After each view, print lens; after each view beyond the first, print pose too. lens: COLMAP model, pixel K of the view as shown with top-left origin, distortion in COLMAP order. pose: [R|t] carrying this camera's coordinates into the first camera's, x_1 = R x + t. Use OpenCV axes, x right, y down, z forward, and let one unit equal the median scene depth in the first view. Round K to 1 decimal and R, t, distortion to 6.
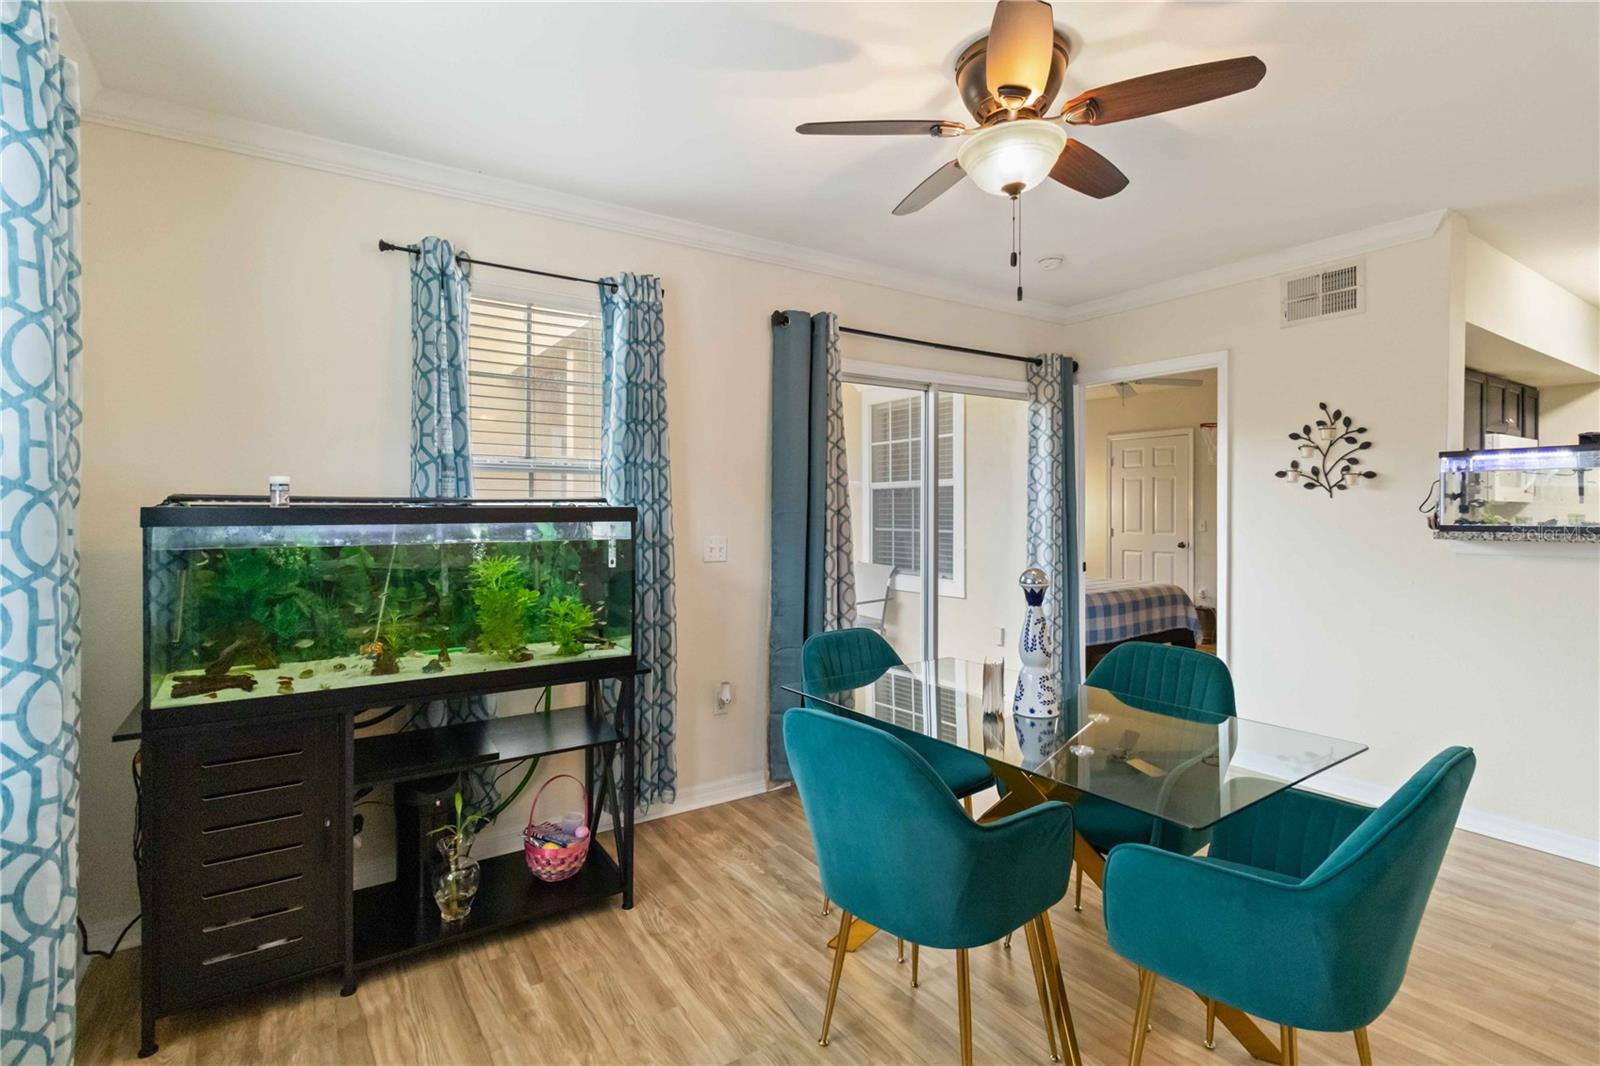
lens RADIAL K [[756.1, 0, 799.2], [0, 756.1, 509.9], [0, 0, 1]] dist [0.009464, -0.001353]
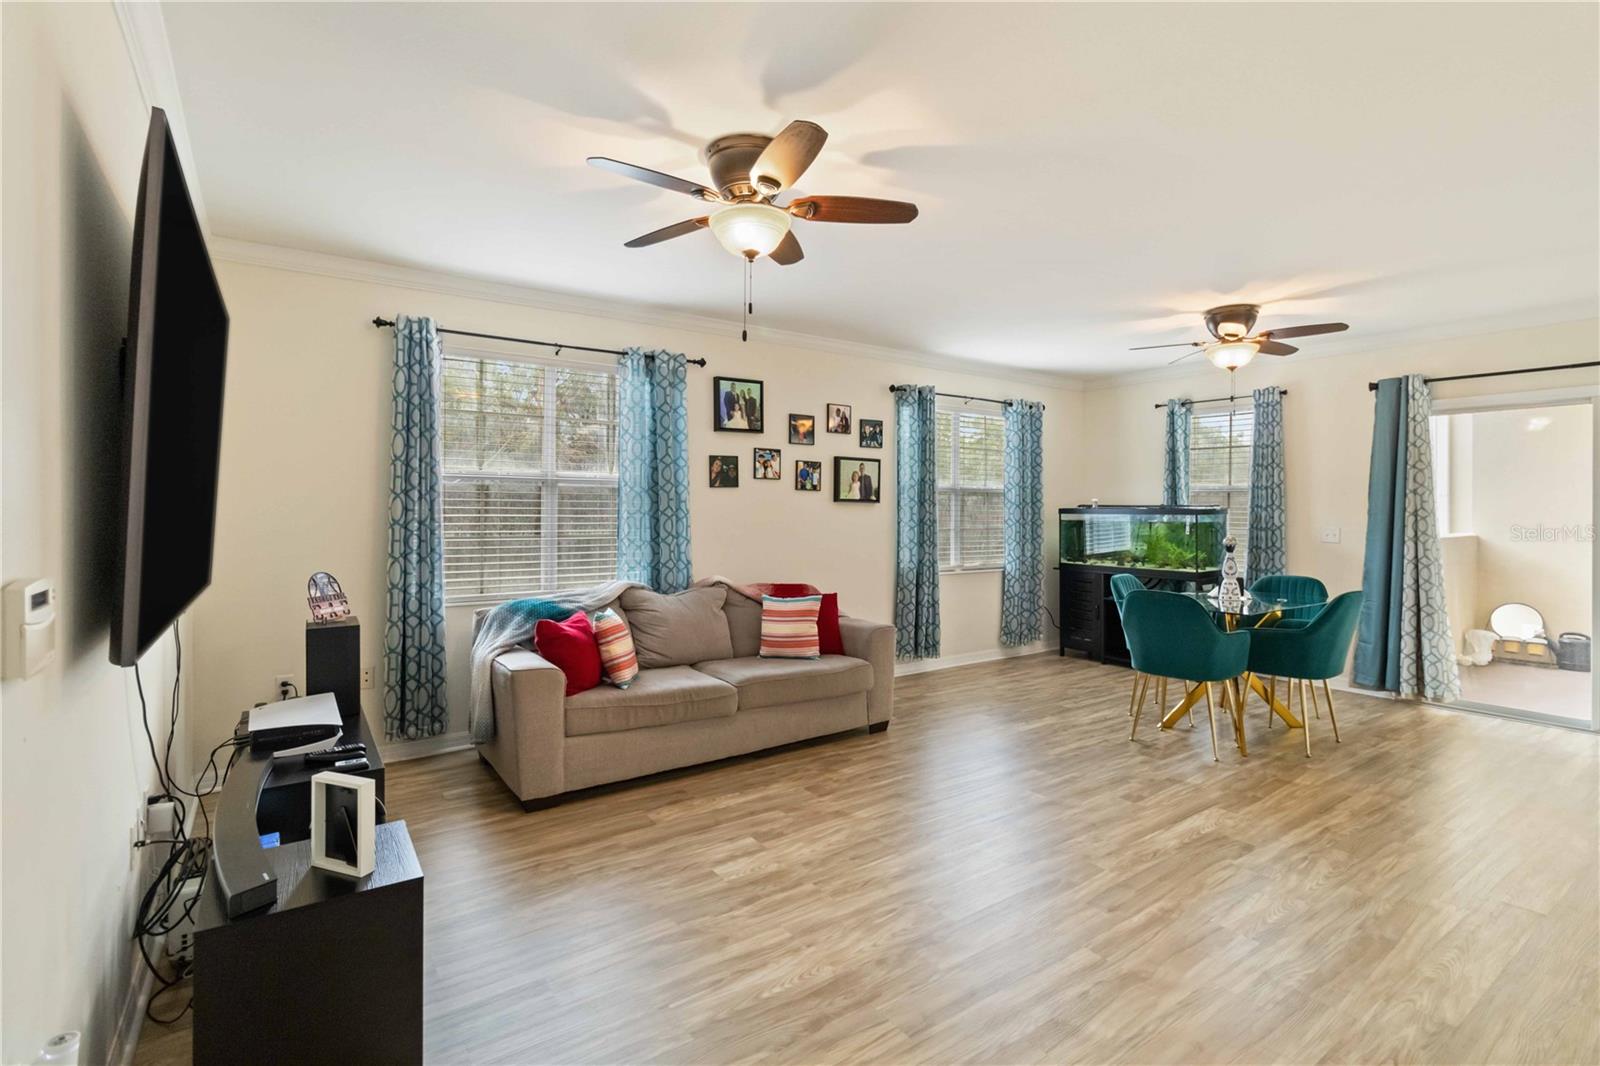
lens RADIAL K [[756.1, 0, 801.5], [0, 756.1, 508.3], [0, 0, 1]] dist [0.009464, -0.001353]
pose [[0.033999, 0.000386, -0.999422, 1.601483], [-0.008048, 0.999968, 0.000112, 0.003197], [0.999389, 0.008039, 0.034001, -0.228264]]
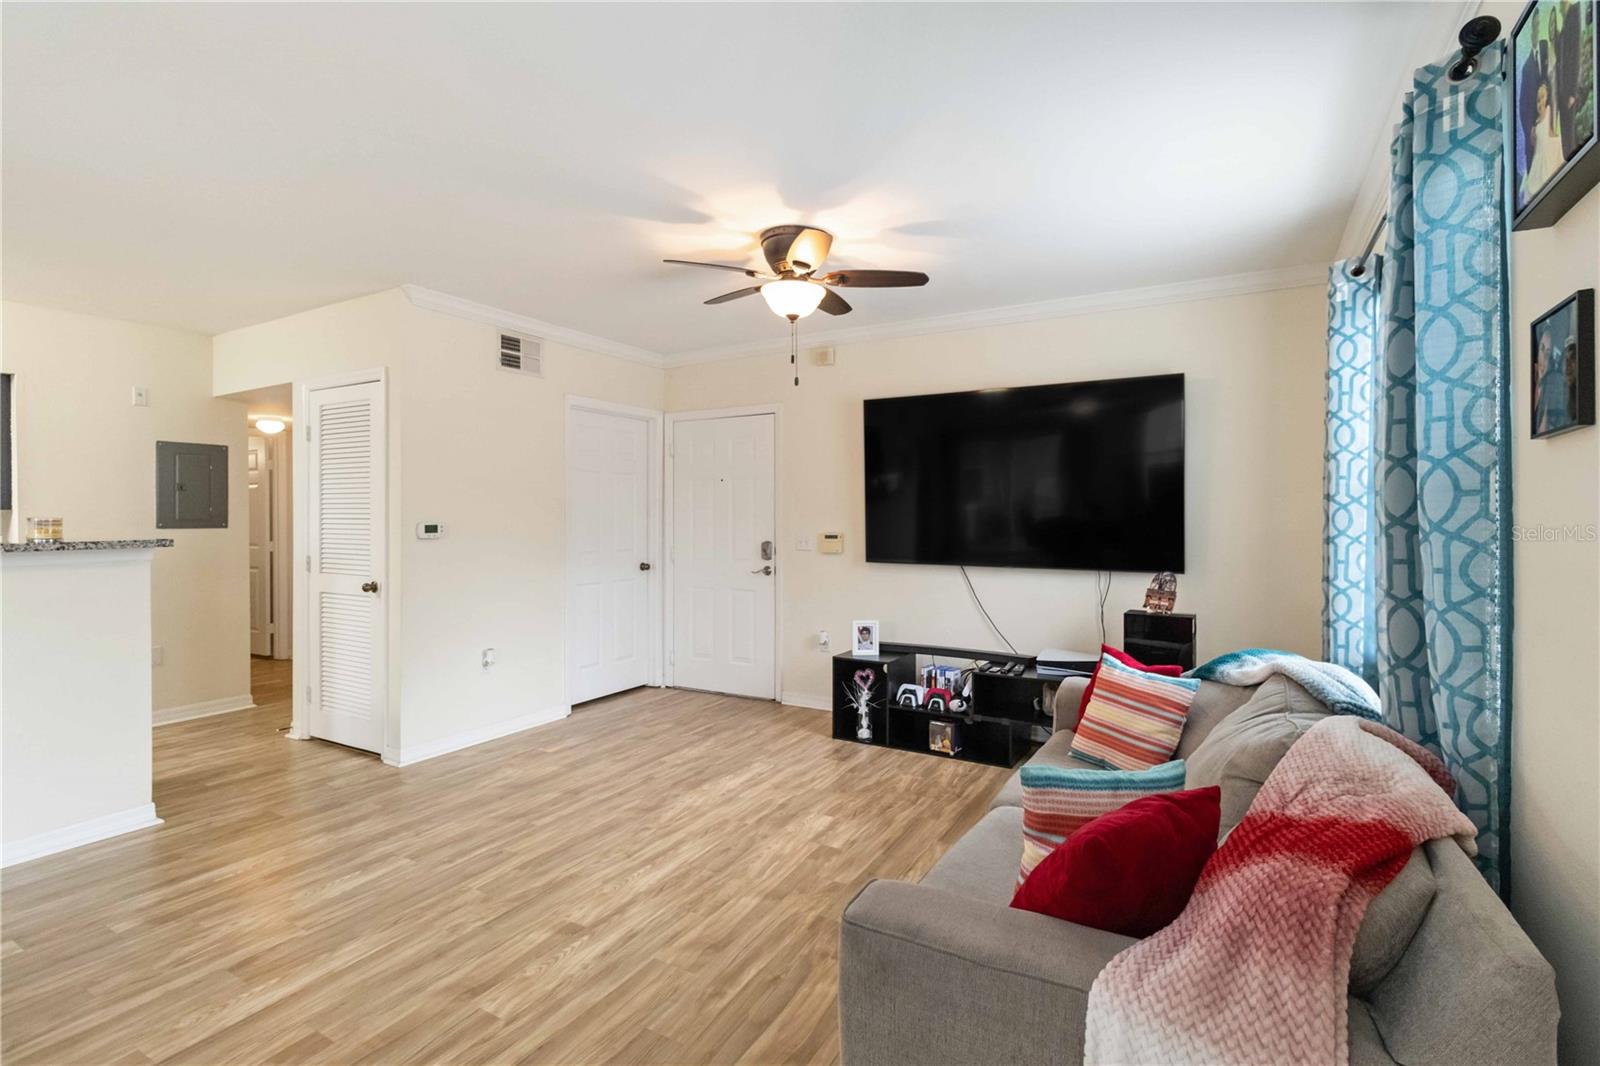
lens RADIAL K [[756.1, 0, 793.4], [0, 756.1, 520.1], [0, 0, 1]] dist [0.009464, -0.001353]
pose [[-0.435593, -0.007826, 0.900110, -0.170588], [0.004798, 0.999928, 0.011016, -0.001570], [-0.900131, 0.009117, -0.435524, 0.199702]]
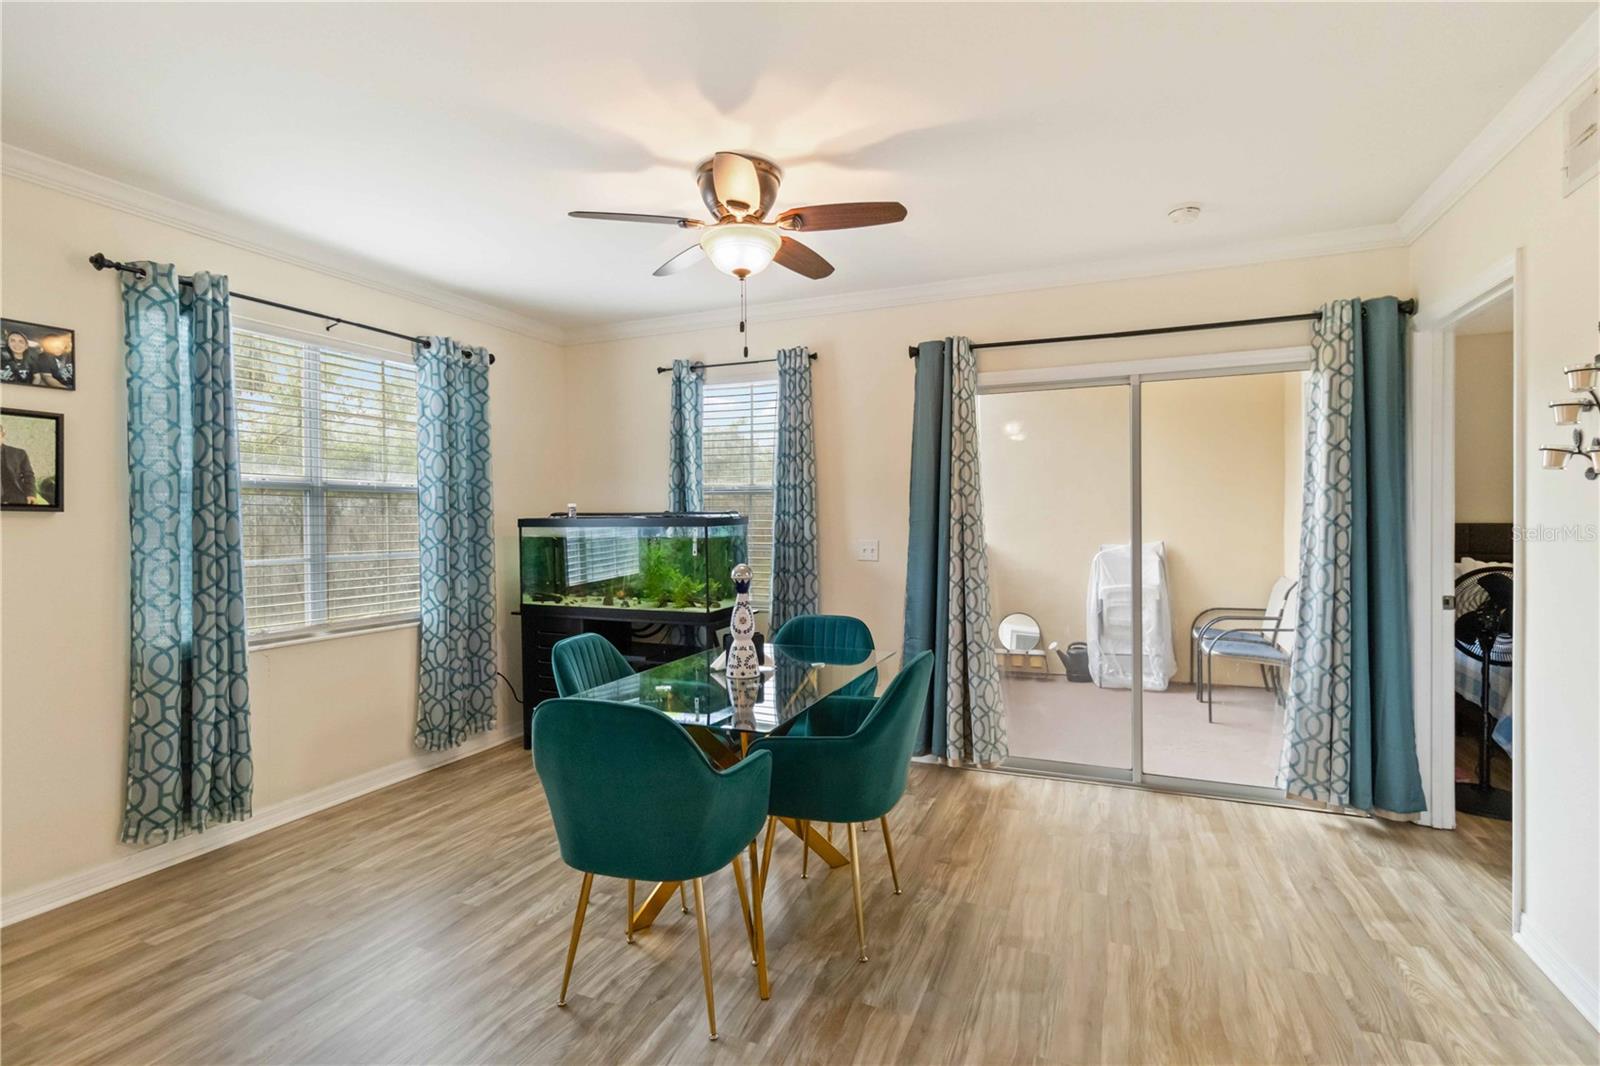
lens RADIAL K [[756.1, 0, 789.2], [0, 756.1, 526.2], [0, 0, 1]] dist [0.009464, -0.001353]
pose [[0.546149, 0.006744, -0.837661, 0.907556], [0.003724, 0.999938, 0.010478, -0.001365], [0.837680, -0.008842, 0.546090, 0.228400]]
